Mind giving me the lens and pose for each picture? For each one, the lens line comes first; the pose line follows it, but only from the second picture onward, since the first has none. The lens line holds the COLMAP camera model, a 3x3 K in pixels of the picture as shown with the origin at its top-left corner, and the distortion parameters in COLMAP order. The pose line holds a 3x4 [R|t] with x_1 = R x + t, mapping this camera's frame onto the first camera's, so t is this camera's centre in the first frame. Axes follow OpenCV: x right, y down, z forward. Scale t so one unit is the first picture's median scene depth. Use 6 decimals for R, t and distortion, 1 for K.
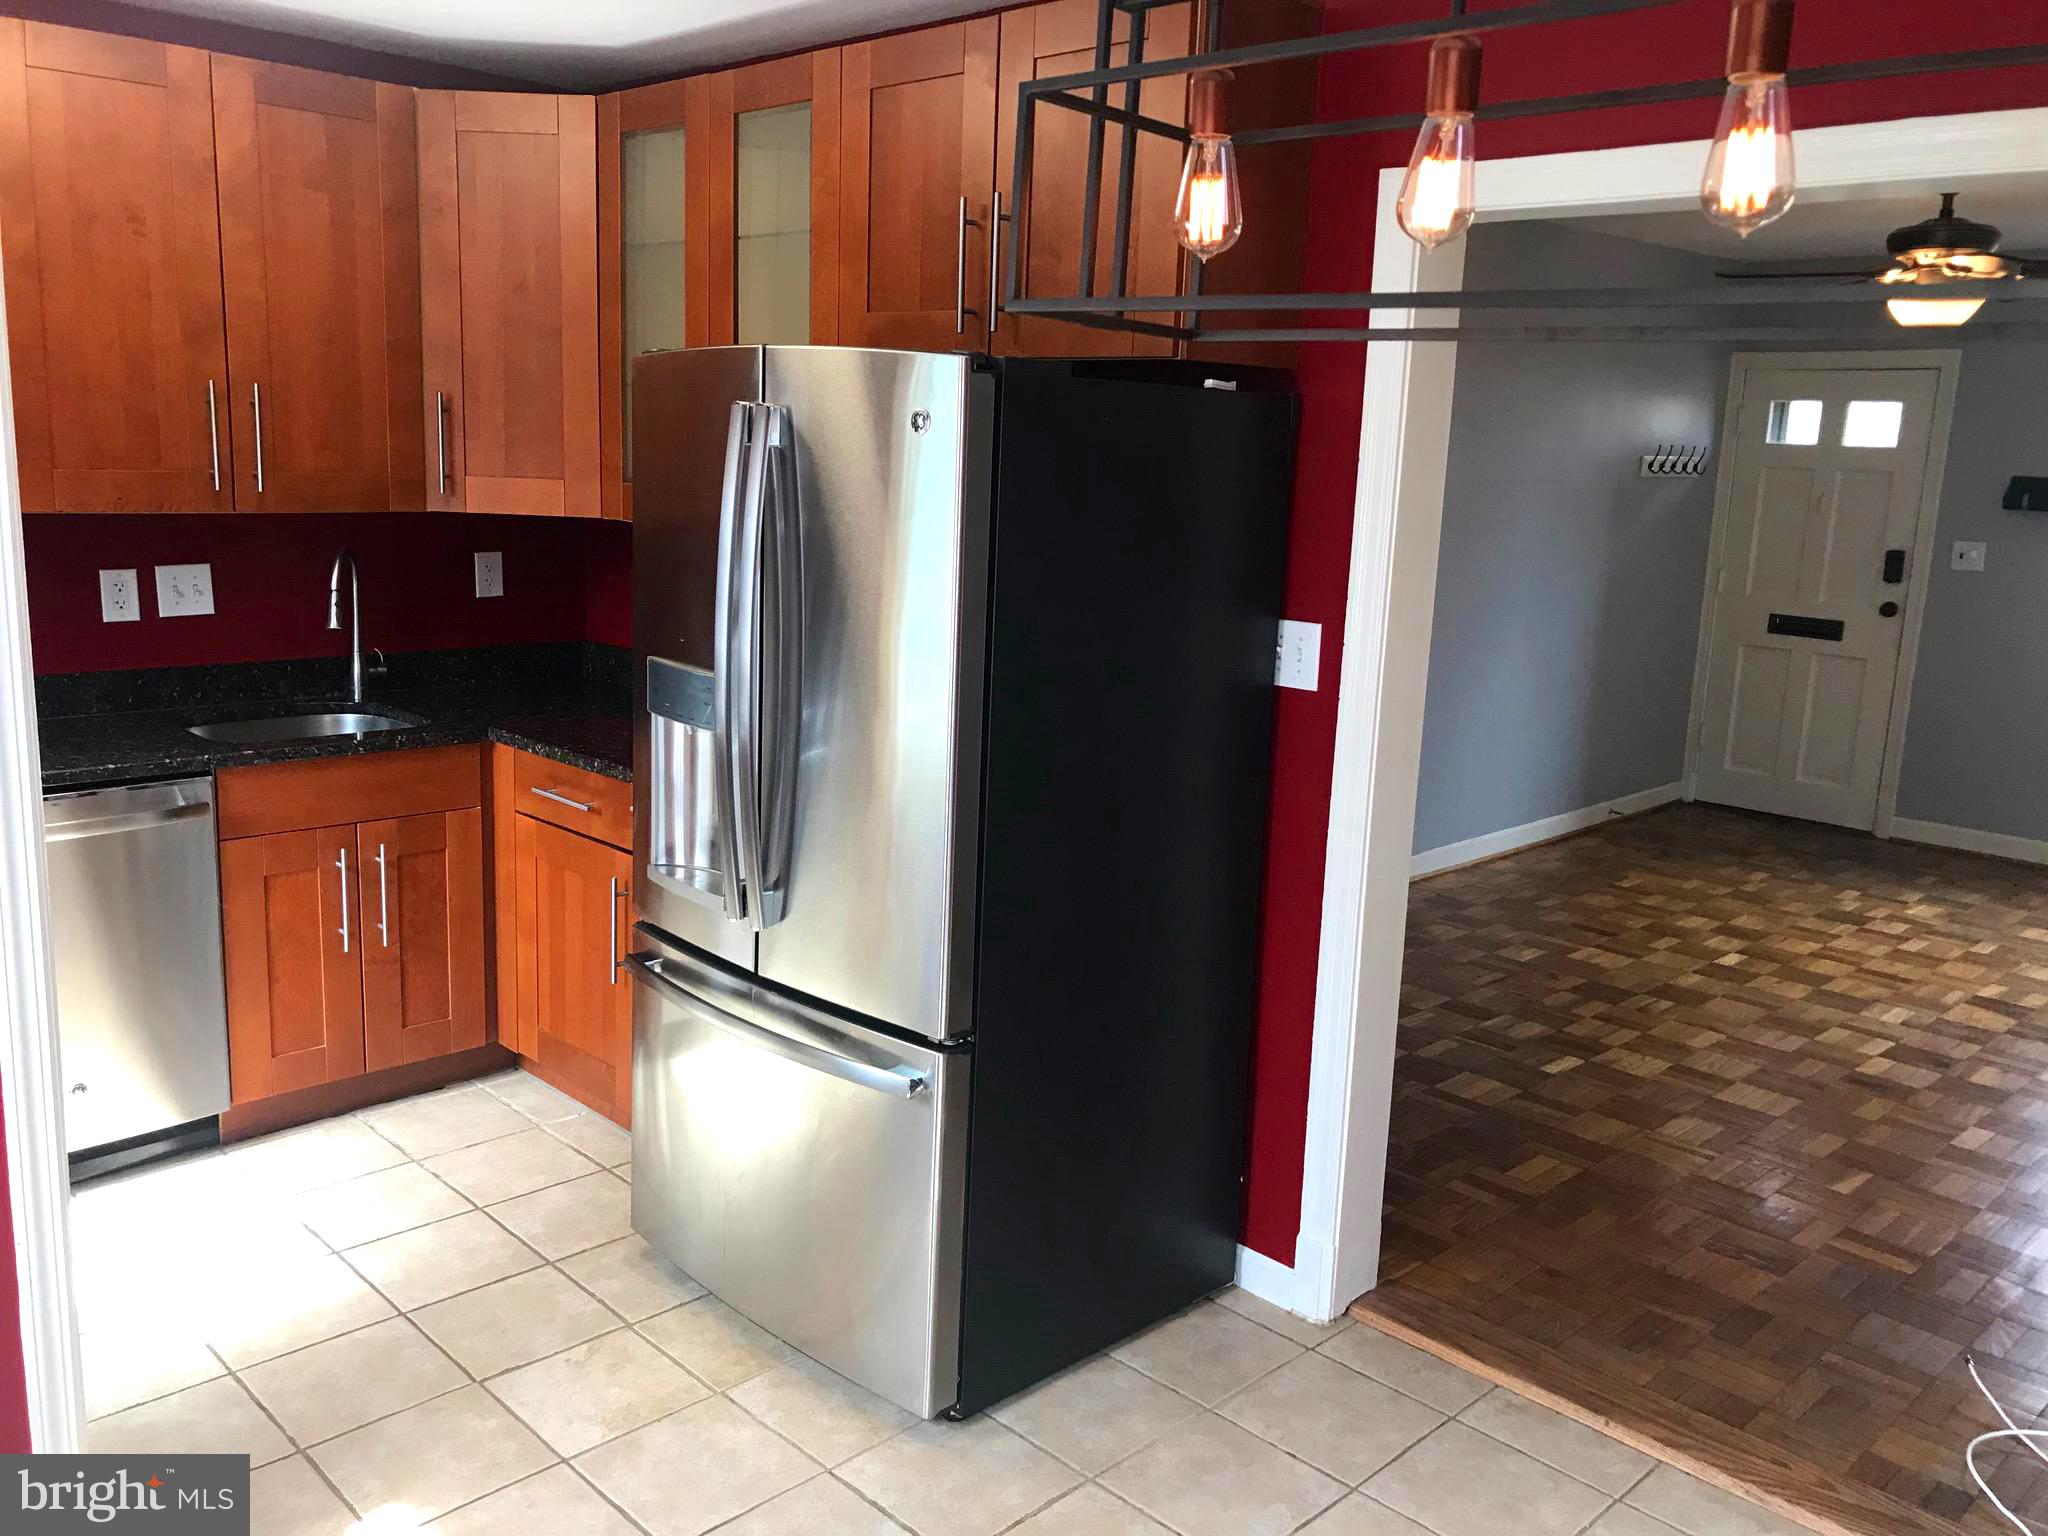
lens RADIAL K [[1702.6, 0, 1005.7], [0, 1702.6, 768.2], [0, 0, 1]] dist [0.049146, -0.035417]
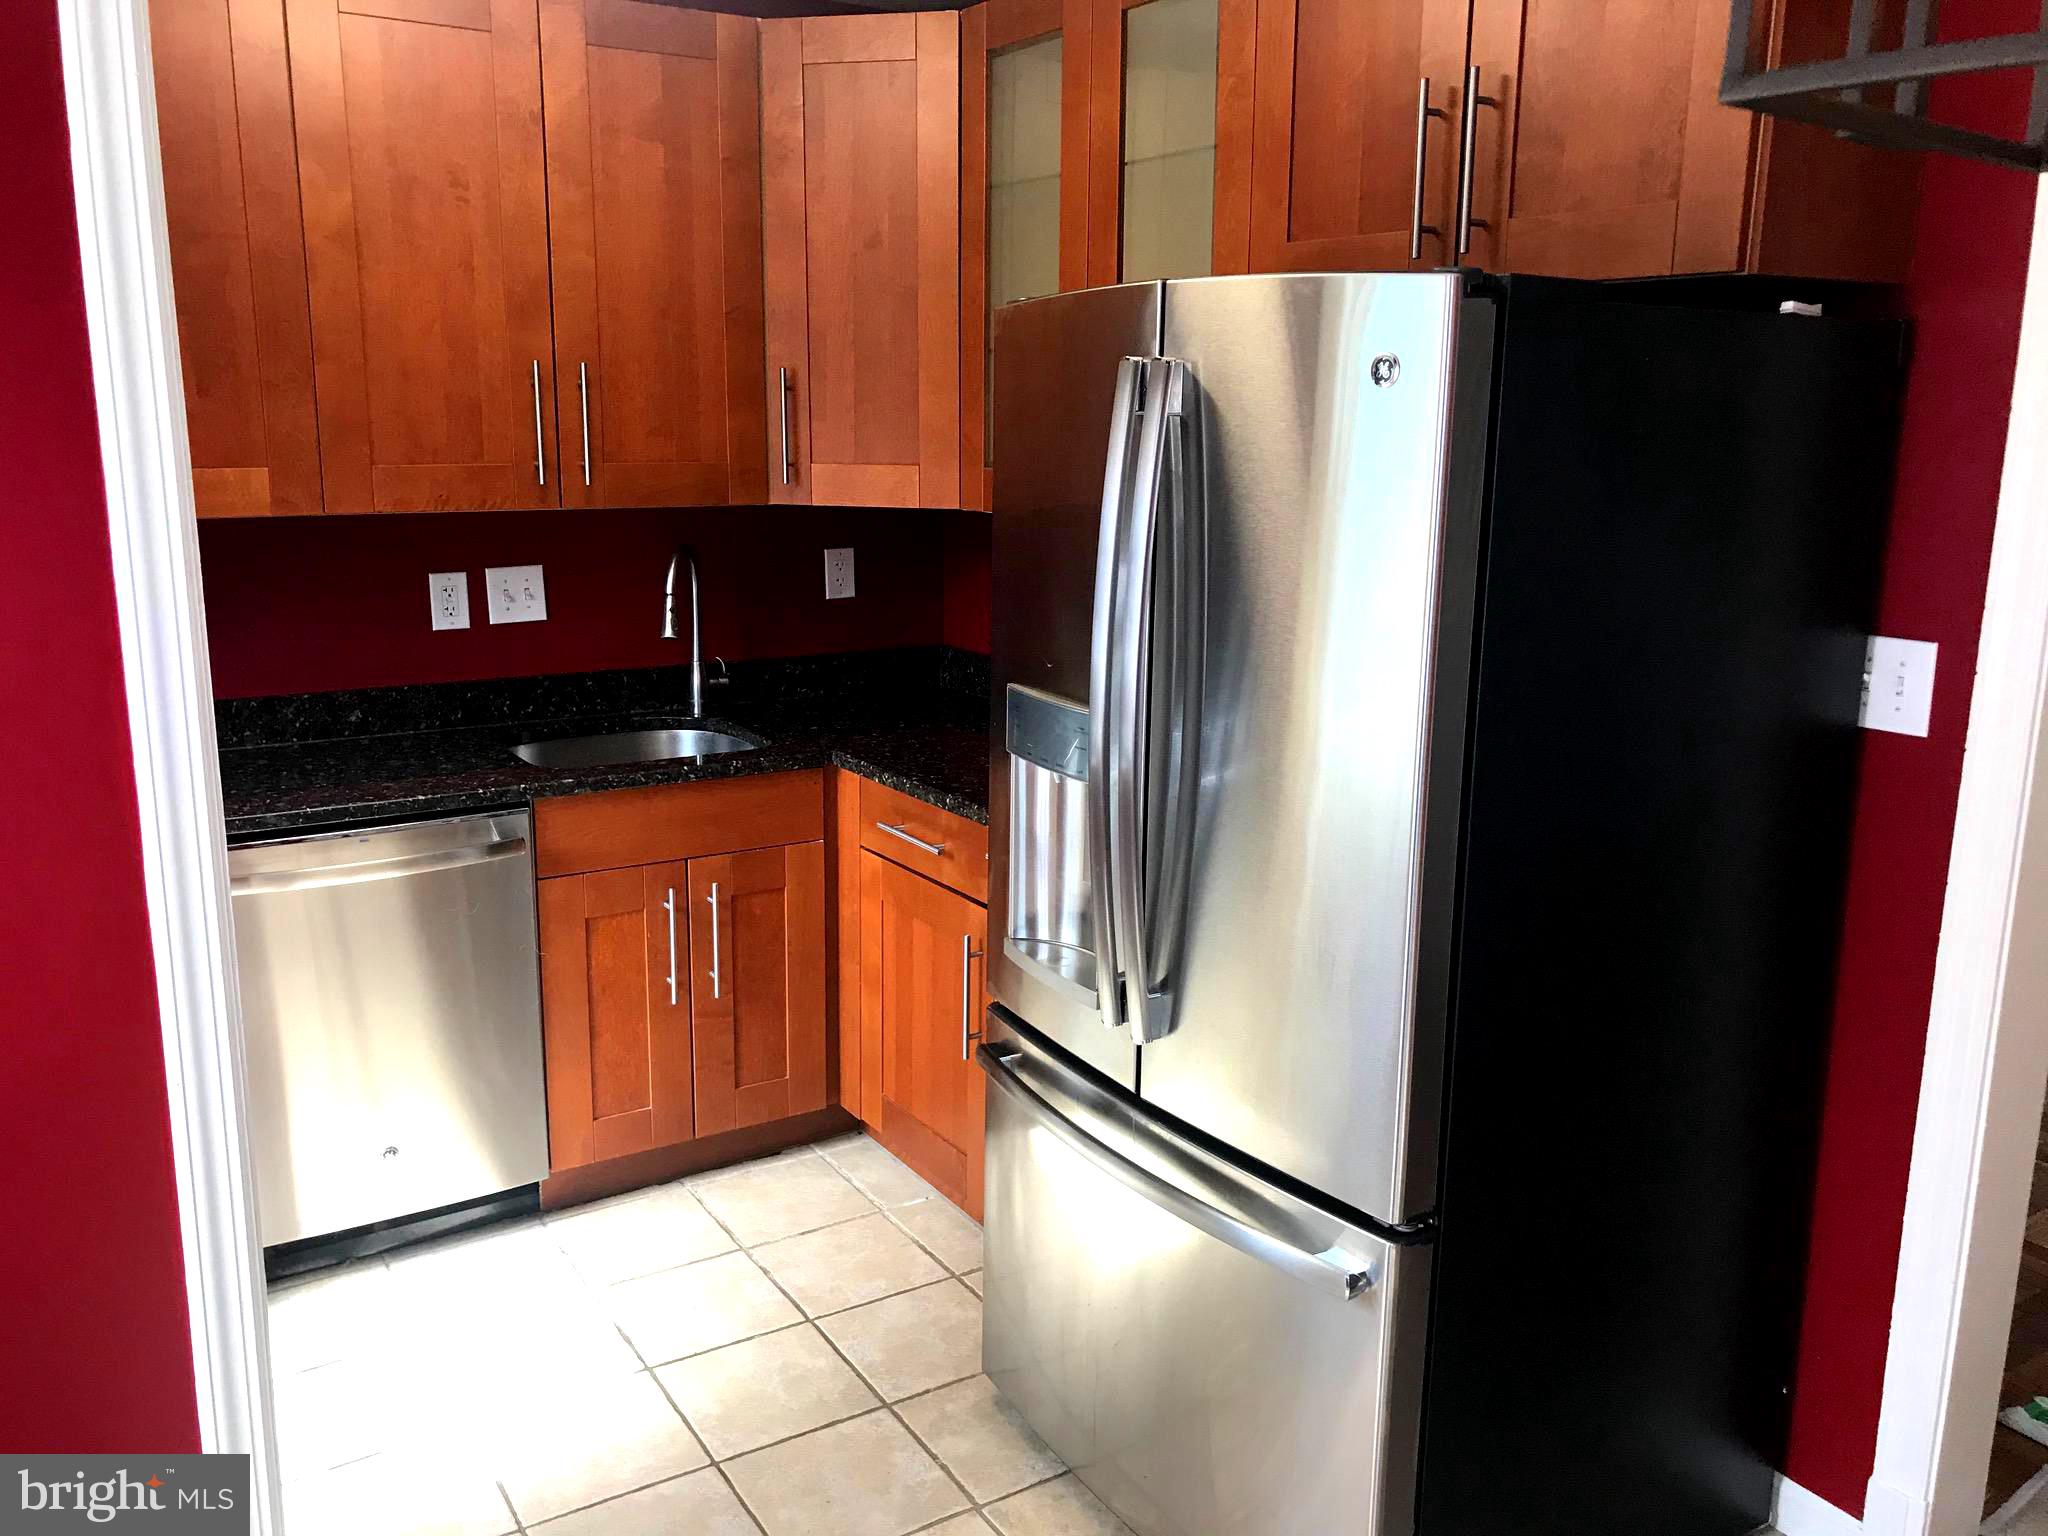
lens RADIAL K [[1702.6, 0, 1034.9], [0, 1702.6, 752.4], [0, 0, 1]] dist [0.049146, -0.035417]
pose [[0.980861, 0.012961, -0.194275, -0.035190], [-0.012392, 0.999915, 0.004143, -0.031039], [0.194313, -0.001657, 0.980938, 0.186006]]
